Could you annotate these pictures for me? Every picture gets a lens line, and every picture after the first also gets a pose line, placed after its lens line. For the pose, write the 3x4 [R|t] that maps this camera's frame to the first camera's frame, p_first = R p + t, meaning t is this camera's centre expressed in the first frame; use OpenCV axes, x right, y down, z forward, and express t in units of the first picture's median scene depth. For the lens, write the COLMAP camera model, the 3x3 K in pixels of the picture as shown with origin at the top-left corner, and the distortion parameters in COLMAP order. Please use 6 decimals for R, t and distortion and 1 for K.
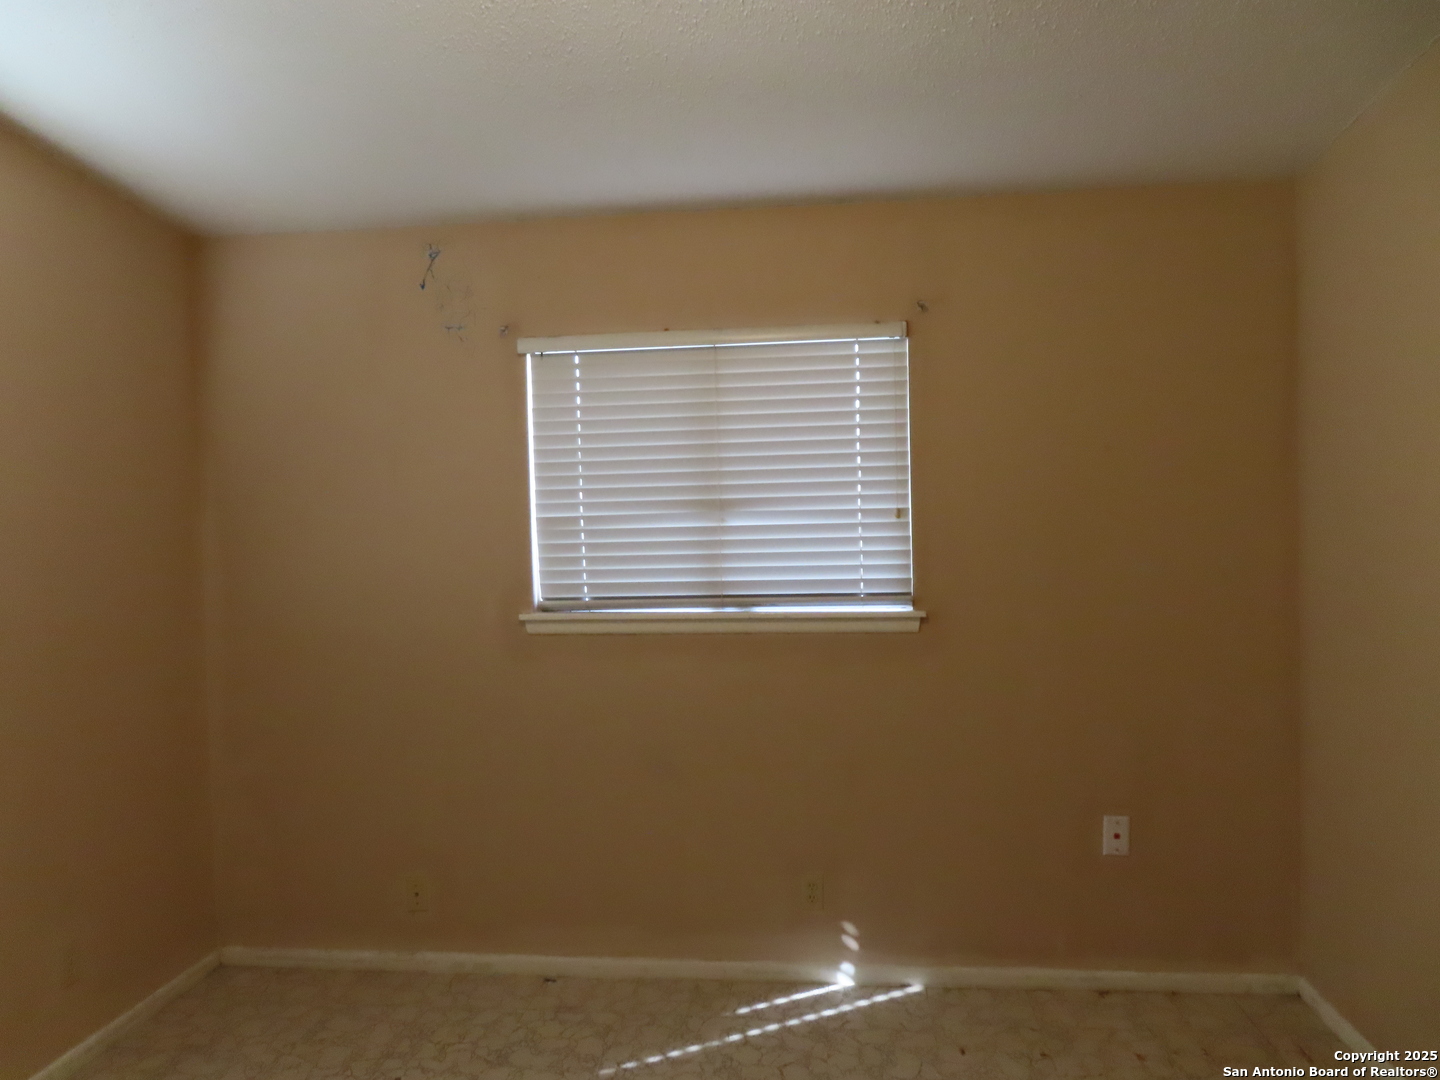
lens RADIAL K [[1053.8, 0, 719.0], [0, 1053.8, 540.7], [0, 0, 1]] dist [0.007765, 0.003723]
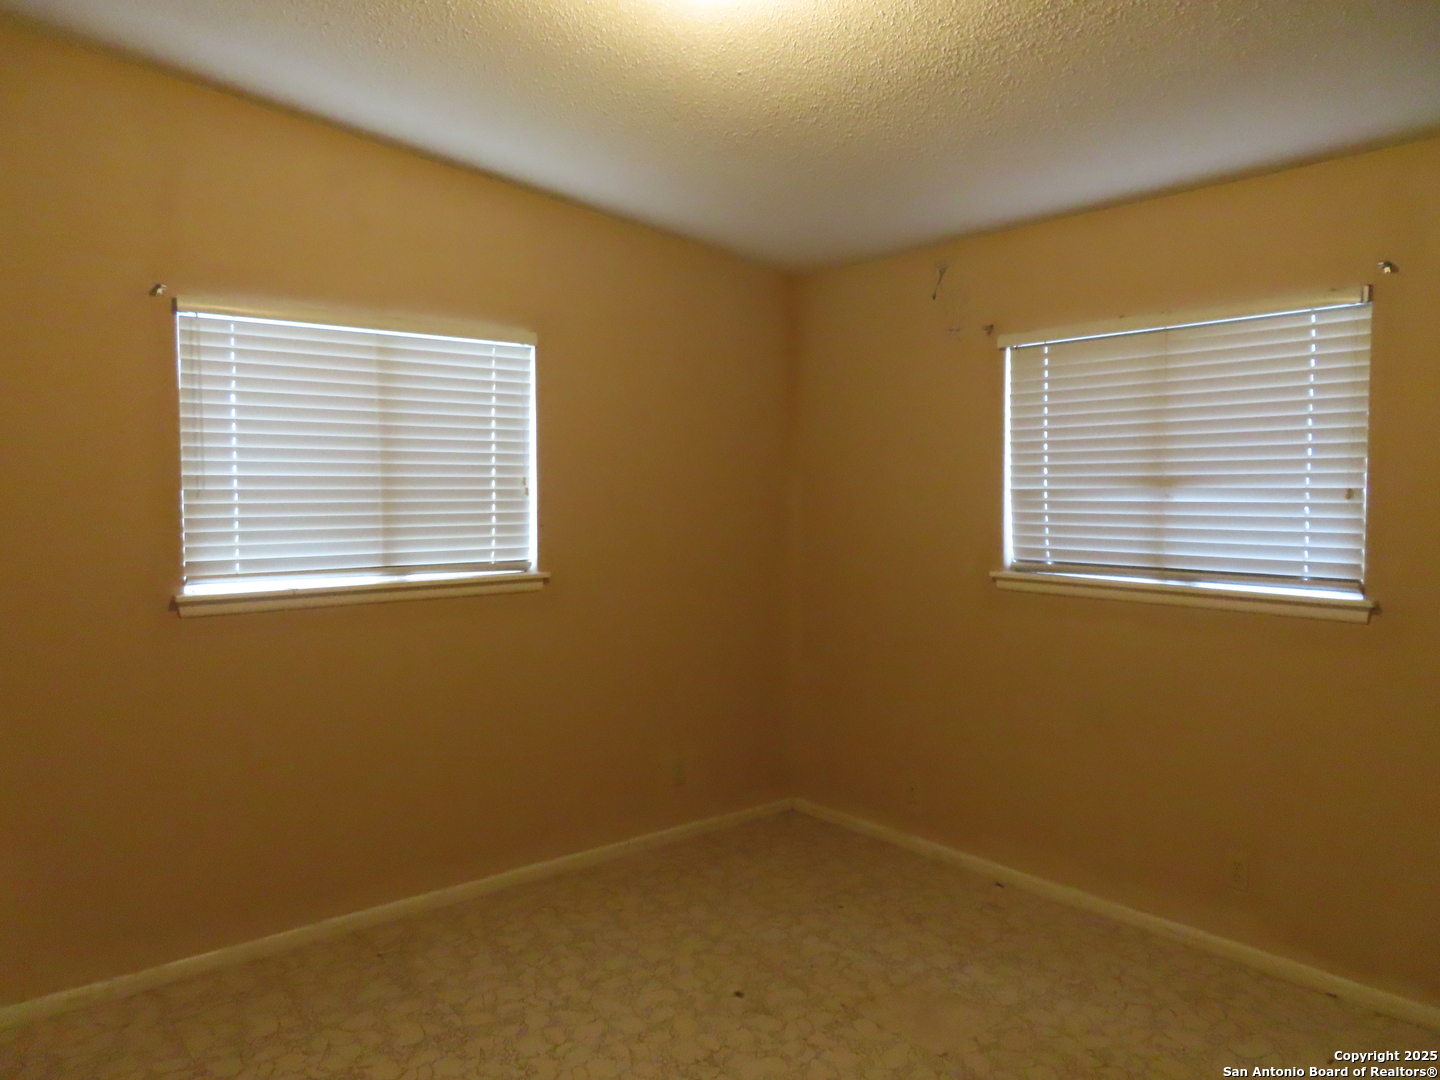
lens RADIAL K [[1053.8, 0, 723.5], [0, 1053.8, 538.5], [0, 0, 1]] dist [0.007765, 0.003723]
pose [[0.726269, 0.055901, -0.685134, 0.397695], [-0.034004, 0.998389, 0.045414, -0.010024], [0.686569, -0.009685, 0.727000, -0.056971]]
